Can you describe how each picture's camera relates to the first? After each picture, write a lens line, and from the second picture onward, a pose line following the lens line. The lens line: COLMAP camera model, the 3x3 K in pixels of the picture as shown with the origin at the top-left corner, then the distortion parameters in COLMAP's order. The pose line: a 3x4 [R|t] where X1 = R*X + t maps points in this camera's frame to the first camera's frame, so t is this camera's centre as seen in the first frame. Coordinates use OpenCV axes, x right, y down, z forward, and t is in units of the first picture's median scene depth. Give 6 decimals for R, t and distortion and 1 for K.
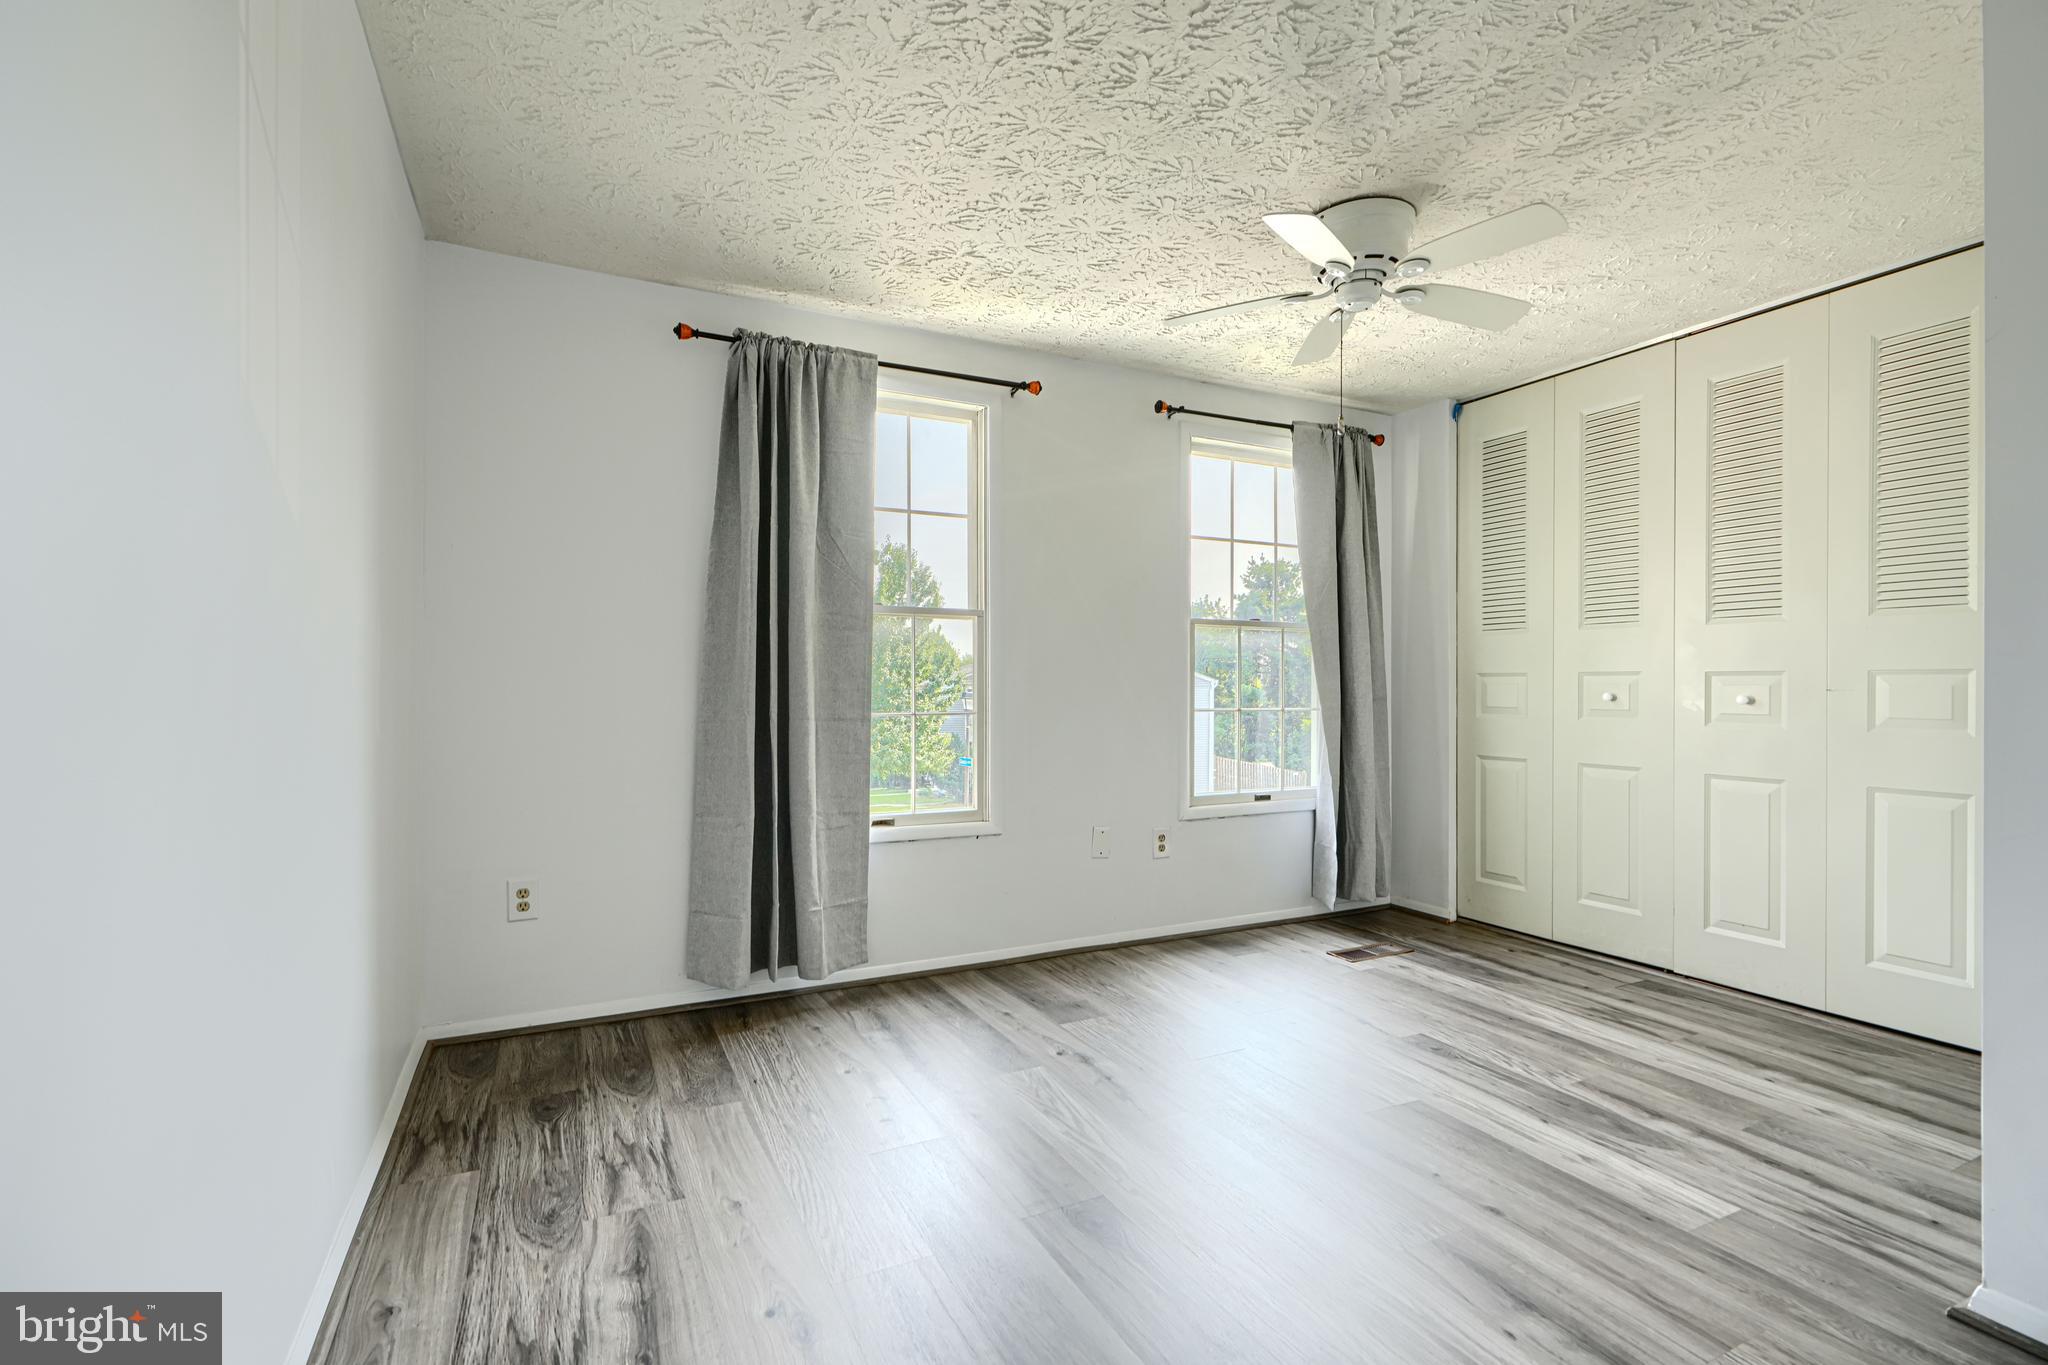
lens RADIAL K [[929.9, 0, 1007.8], [0, 929.9, 680.7], [0, 0, 1]] dist [-0.001318, -0.000193]
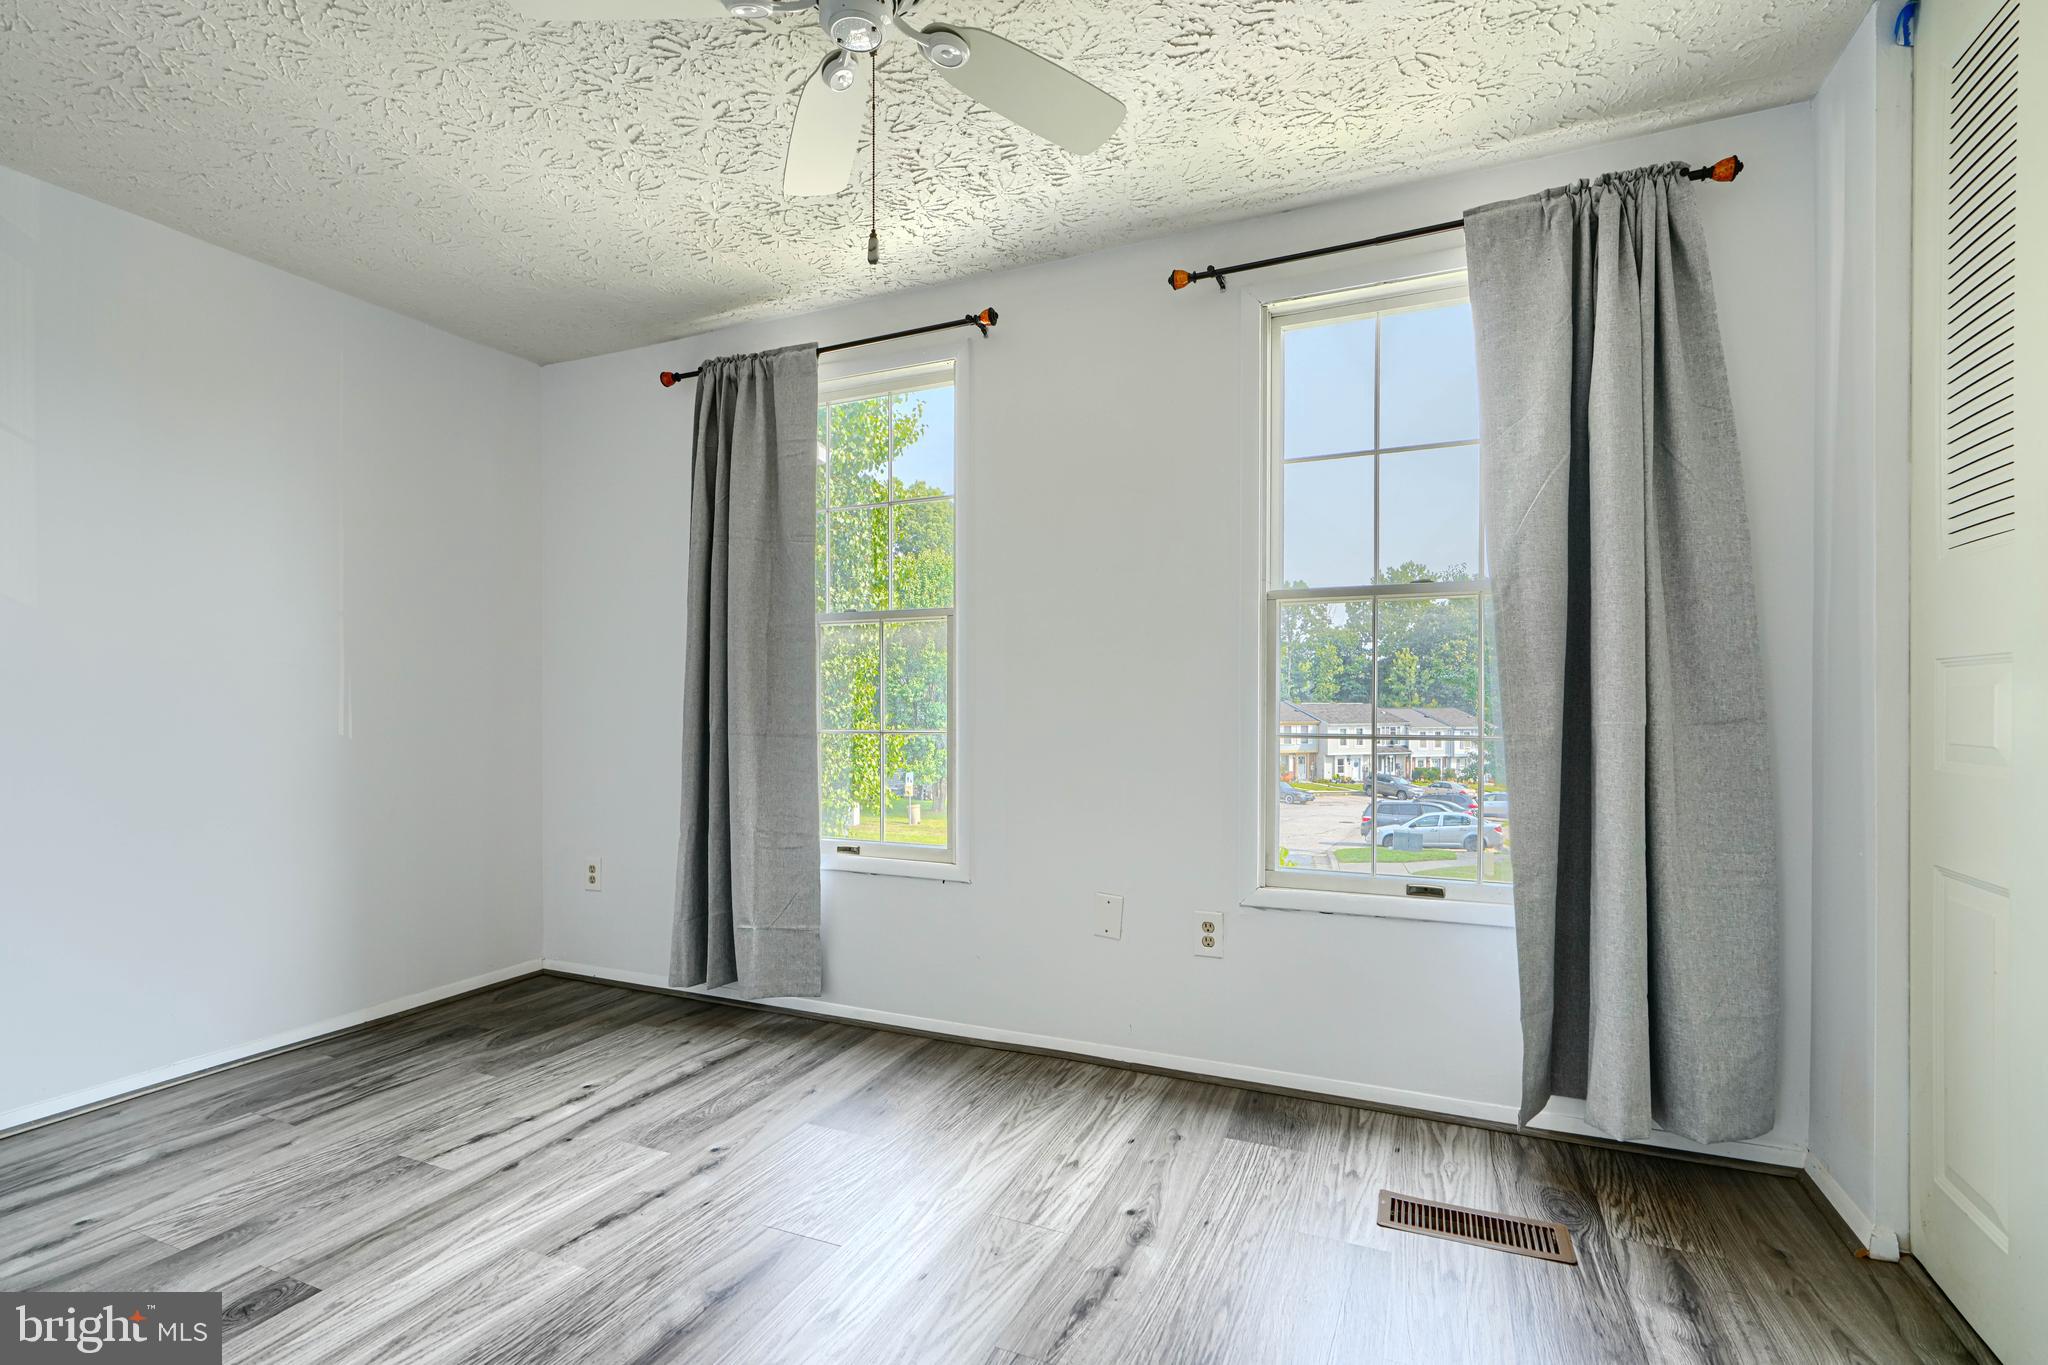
lens RADIAL K [[929.9, 0, 1018.4], [0, 929.9, 701.9], [0, 0, 1]] dist [-0.001318, -0.000193]
pose [[0.642817, -0.002307, -0.766017, 0.692419], [0.009821, 0.999938, 0.005230, 0.004316], [0.765957, -0.010885, 0.642800, 0.554359]]
